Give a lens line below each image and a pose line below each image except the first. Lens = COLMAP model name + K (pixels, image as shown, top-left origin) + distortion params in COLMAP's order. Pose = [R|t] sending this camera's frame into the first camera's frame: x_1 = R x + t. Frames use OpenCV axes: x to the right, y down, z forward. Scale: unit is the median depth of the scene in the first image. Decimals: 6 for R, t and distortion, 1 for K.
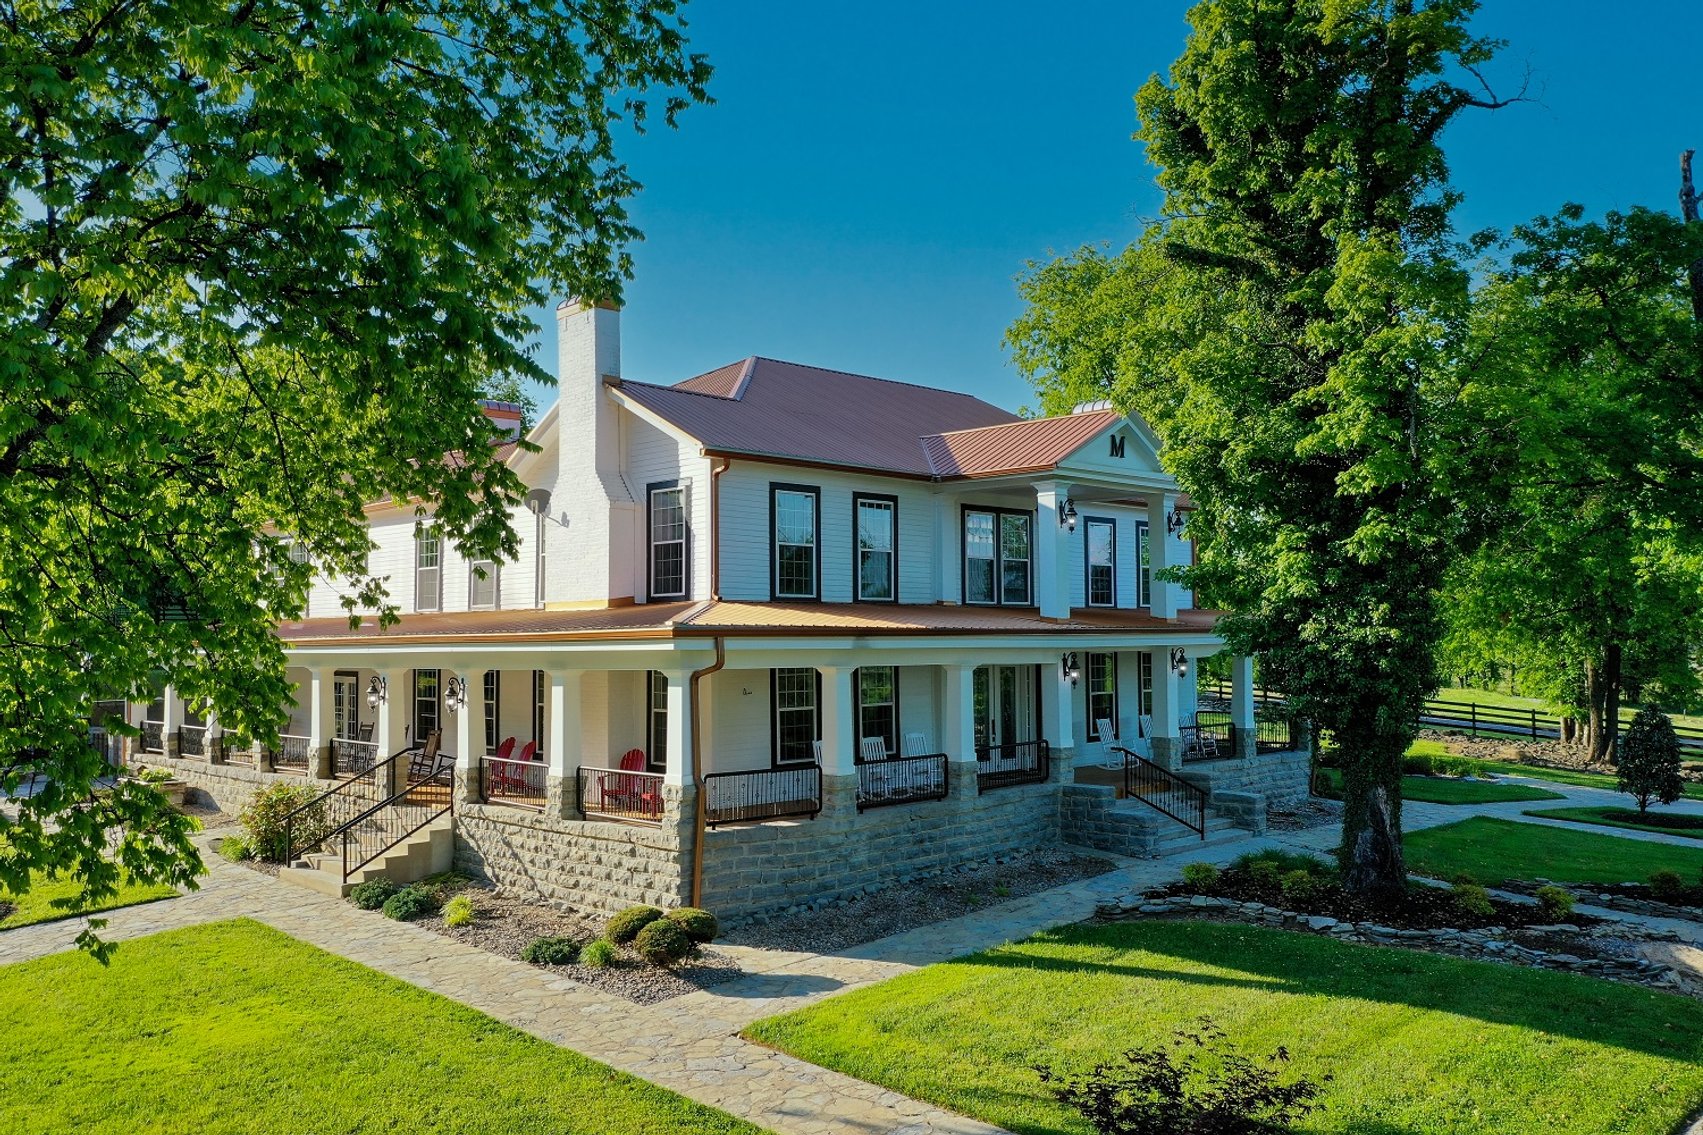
lens RADIAL K [[1334.2, 0, 851.5], [0, 1334.2, 567.5], [0, 0, 1]] dist [-0.005050, -0.007338]
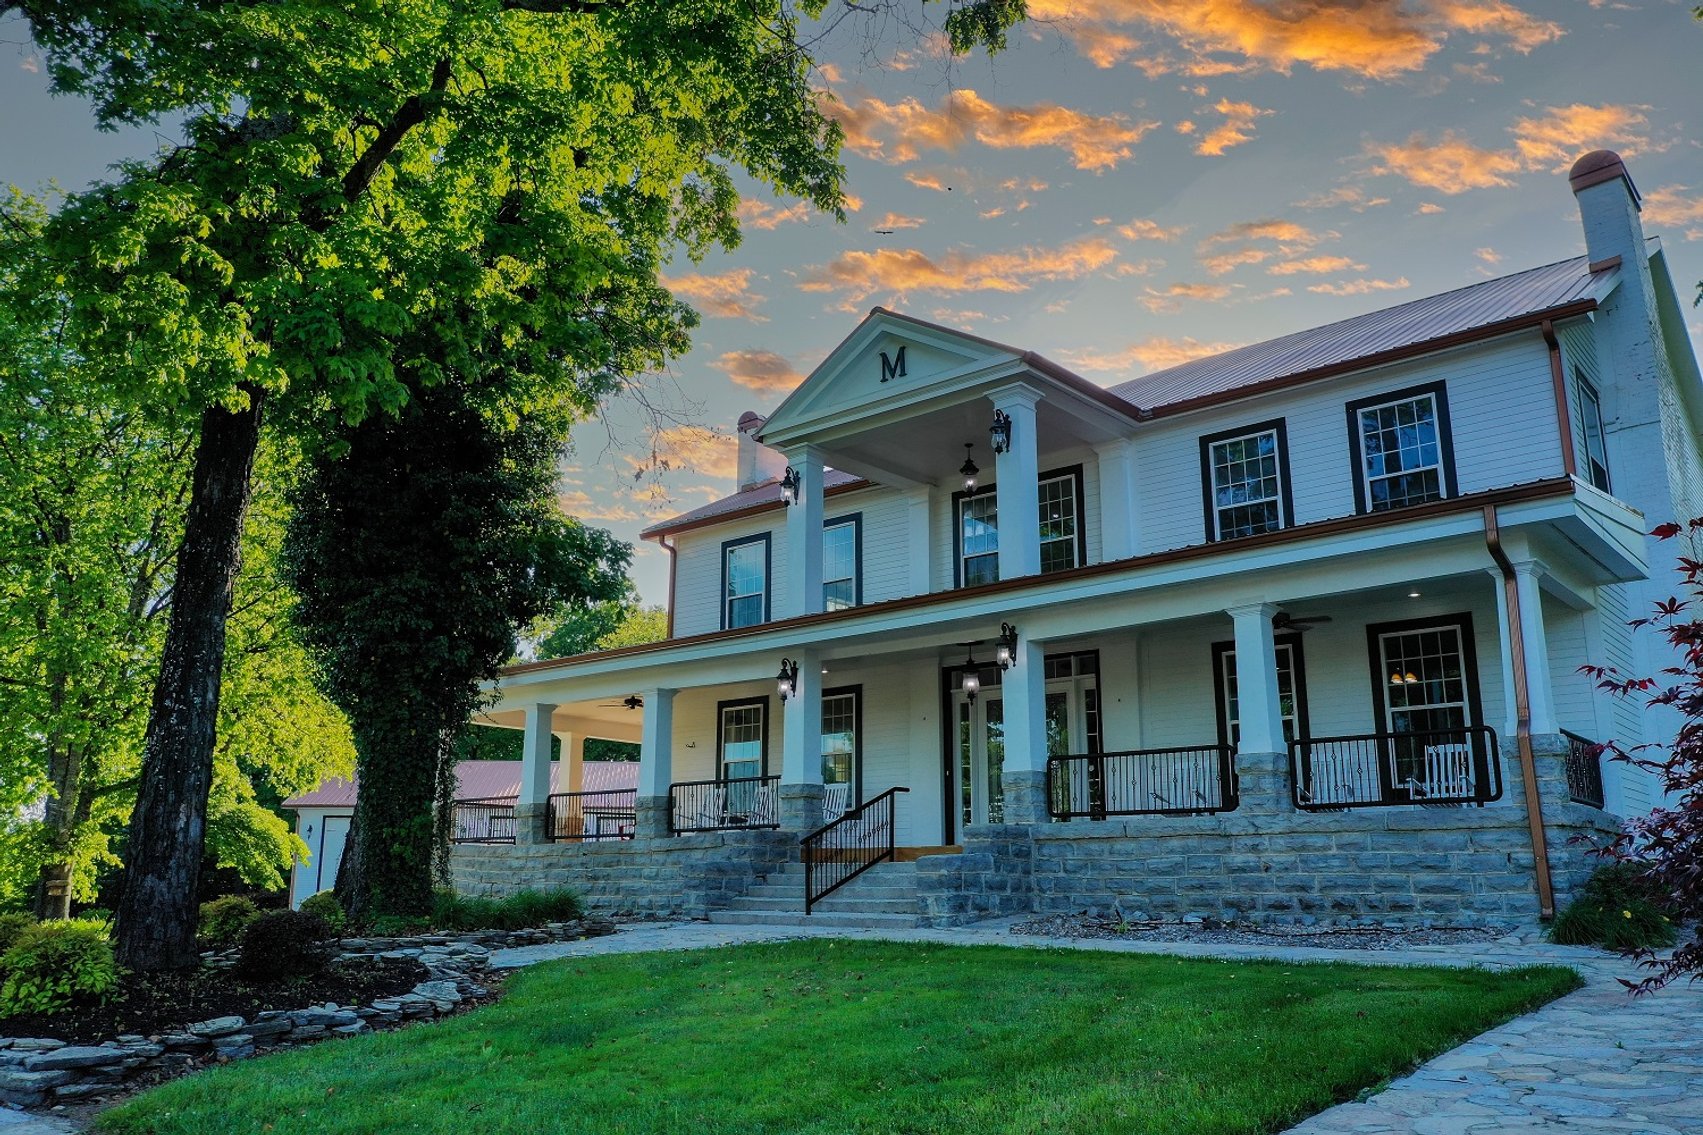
lens RADIAL K [[1334.2, 0, 851.5], [0, 1334.2, 567.5], [0, 0, 1]] dist [-0.005050, -0.007338]
pose [[0.086050, -0.126975, -0.988166, 1.132156], [0.142643, 0.983197, -0.113915, 0.117644], [0.986027, -0.131153, 0.102717, 1.146712]]
